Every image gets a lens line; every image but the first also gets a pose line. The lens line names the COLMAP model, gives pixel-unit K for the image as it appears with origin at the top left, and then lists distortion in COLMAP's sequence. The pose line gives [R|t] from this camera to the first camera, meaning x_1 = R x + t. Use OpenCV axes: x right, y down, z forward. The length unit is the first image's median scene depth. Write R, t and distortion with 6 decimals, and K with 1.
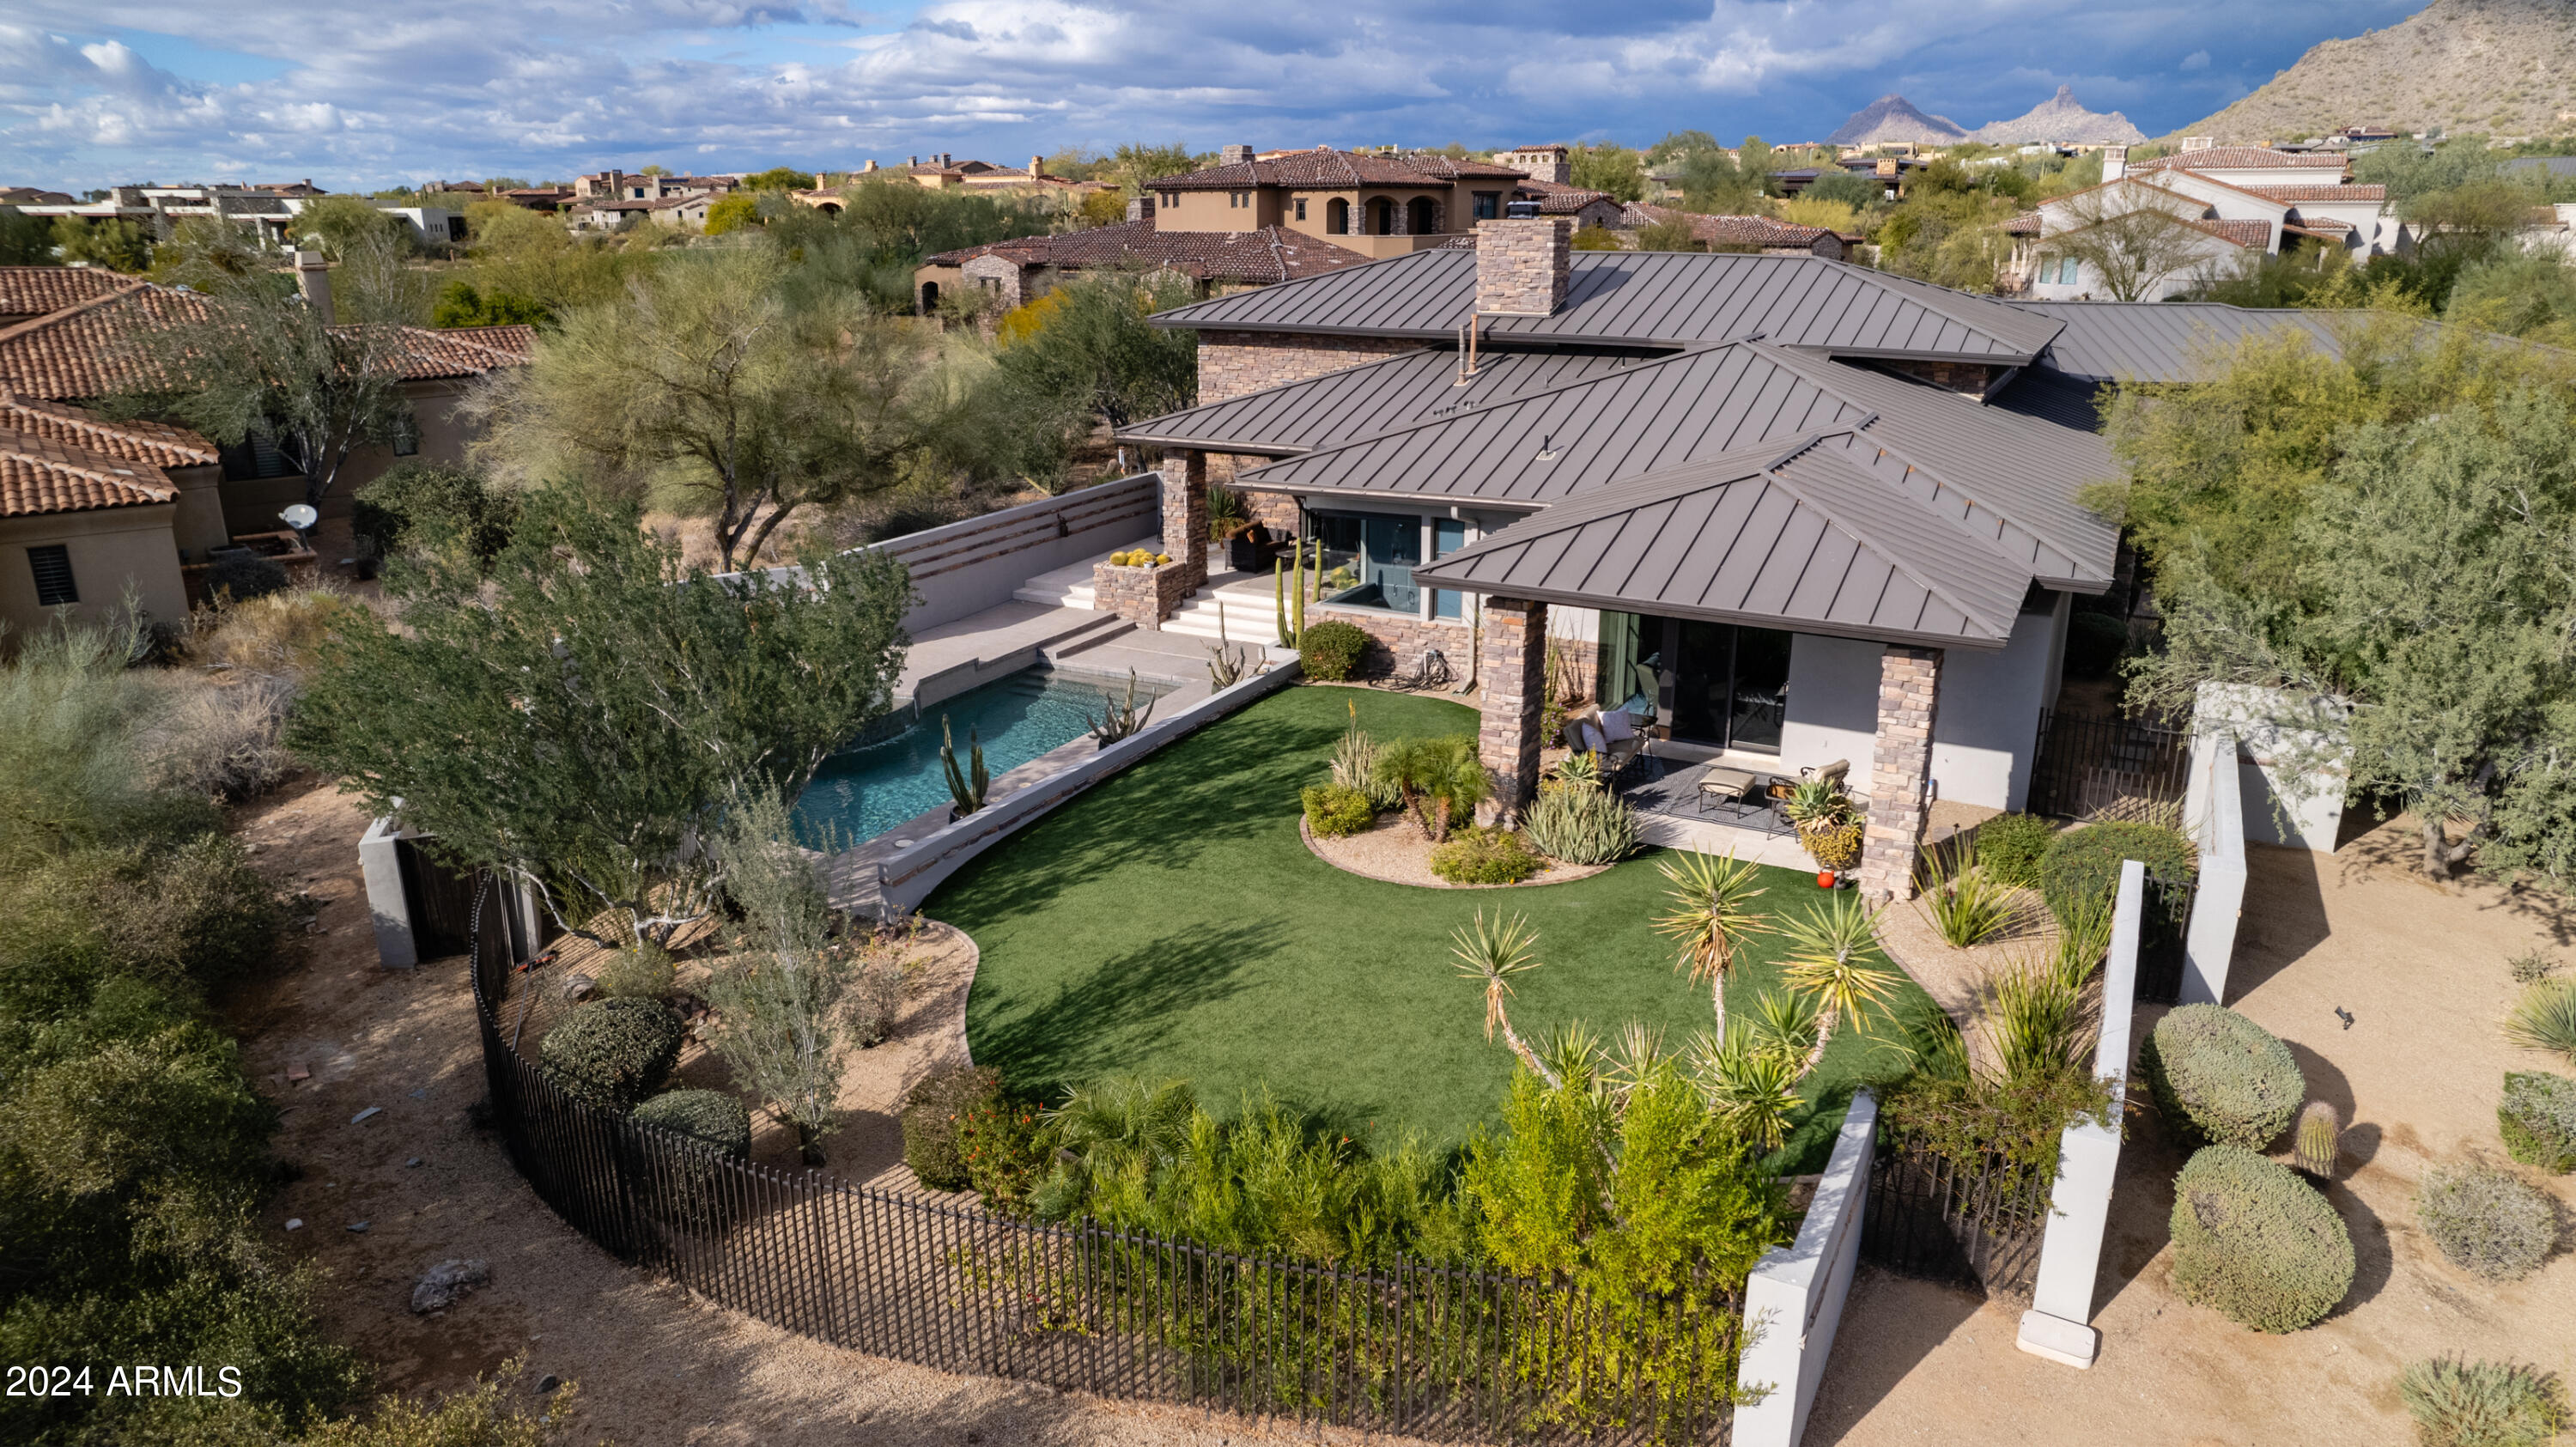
lens RADIAL K [[1660.3, 0, 1302.7], [0, 1660.3, 769.9], [0, 0, 1]] dist [-0.077960, 0.066954]
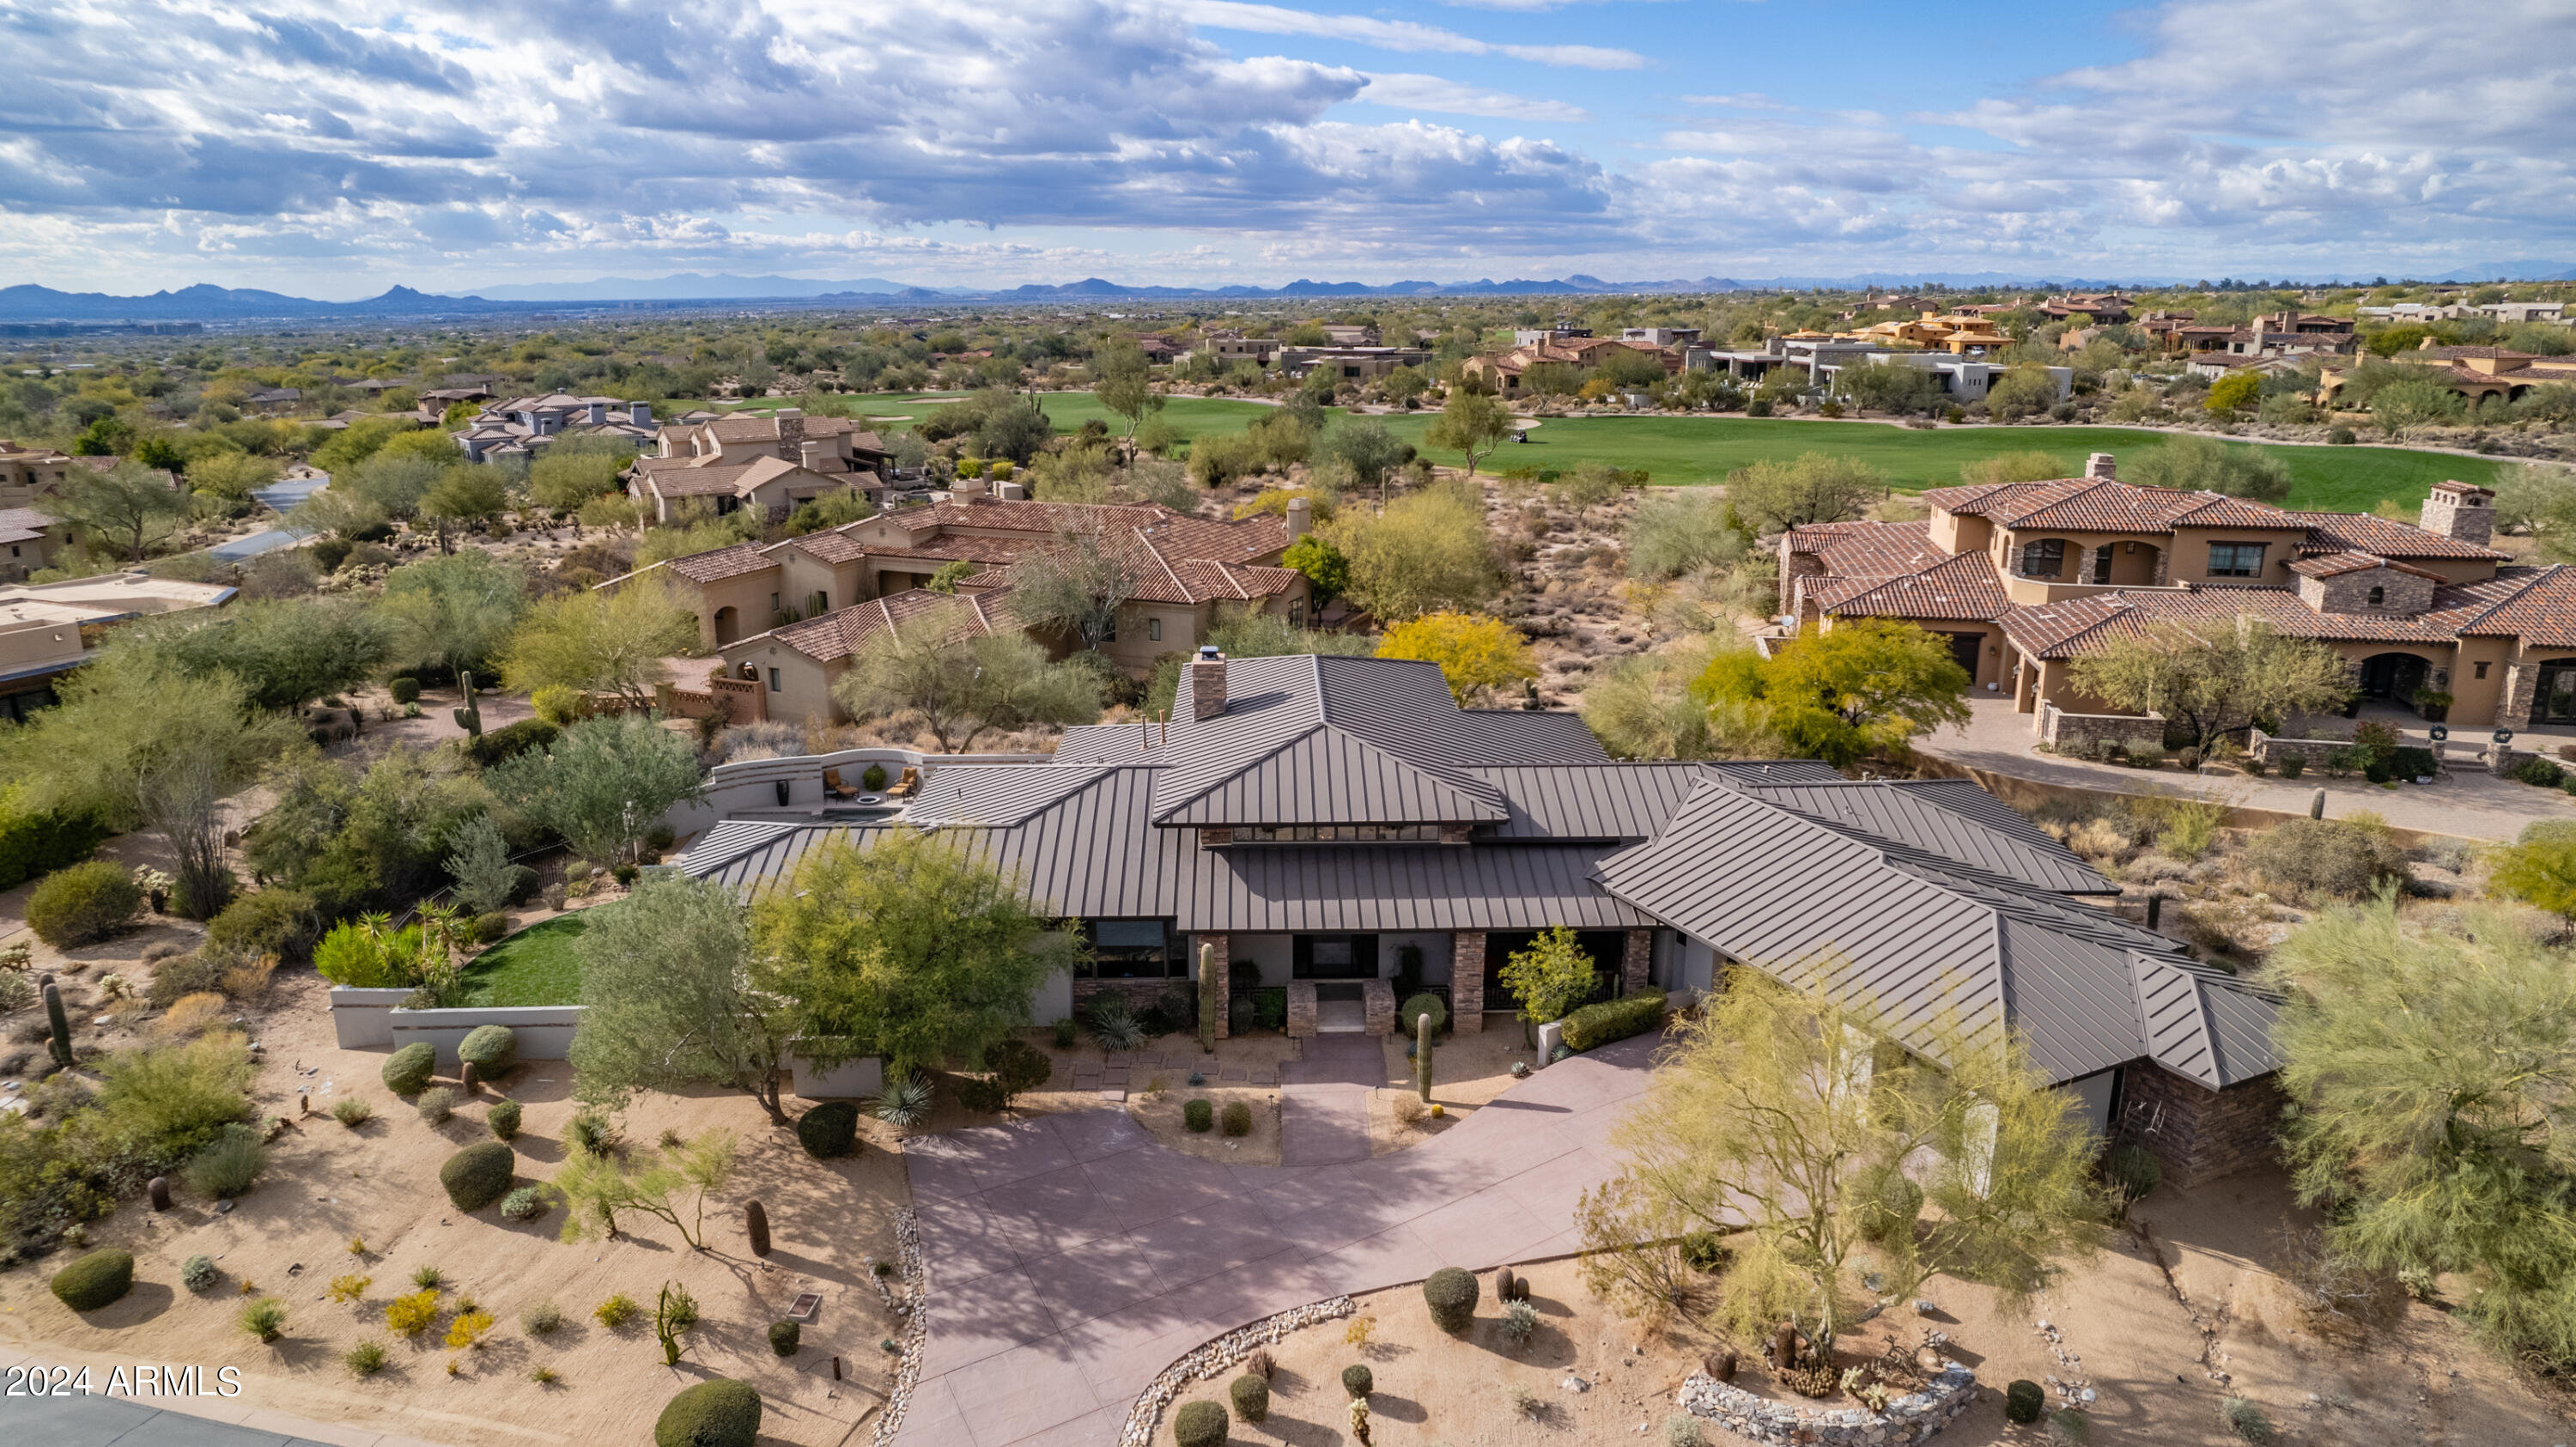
lens RADIAL K [[1660.3, 0, 1302.7], [0, 1660.3, 769.9], [0, 0, 1]] dist [-0.077960, 0.066954]
pose [[0.482222, 0.253123, -0.838684, 0.705506], [-0.284560, 0.950694, 0.123314, -0.208947], [0.828546, 0.179191, 0.530474, 0.116128]]
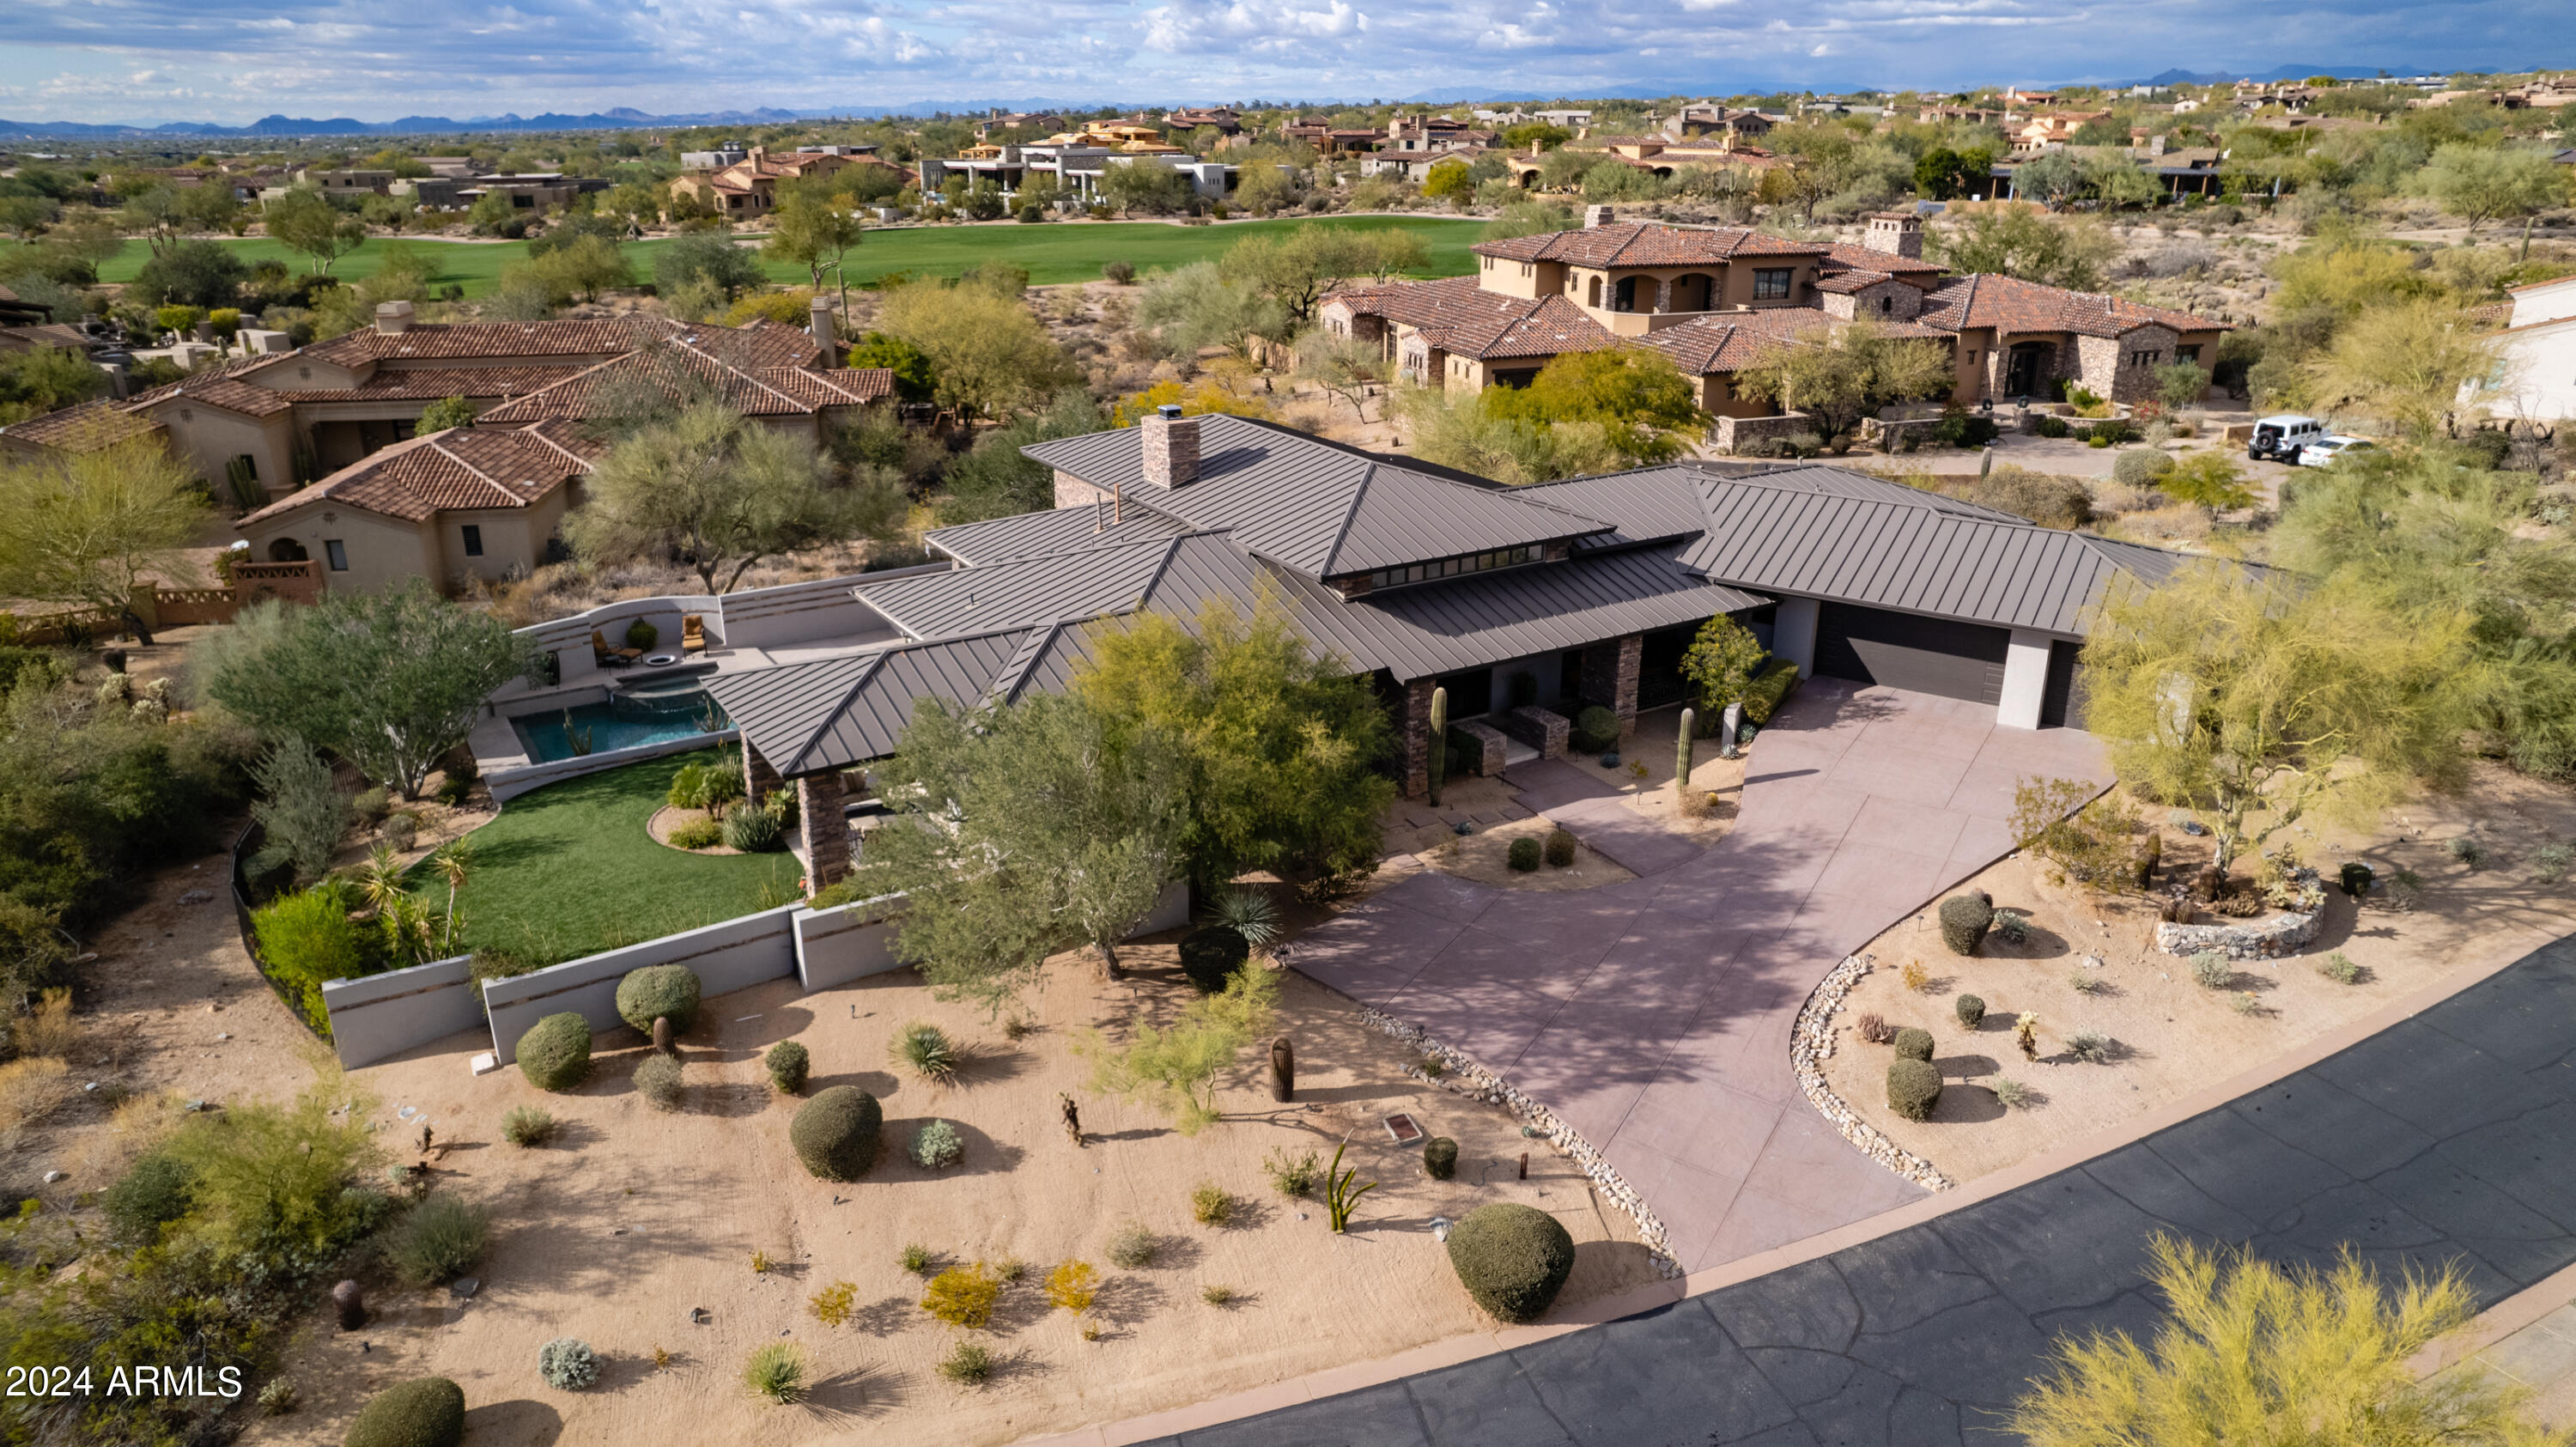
lens RADIAL K [[1660.3, 0, 1302.7], [0, 1660.3, 769.9], [0, 0, 1]] dist [-0.077960, 0.066954]
pose [[0.863454, 0.192360, -0.466309, 0.439609], [-0.167205, 0.981315, 0.095198, -0.088123], [0.475908, -0.004229, 0.879485, -0.092377]]
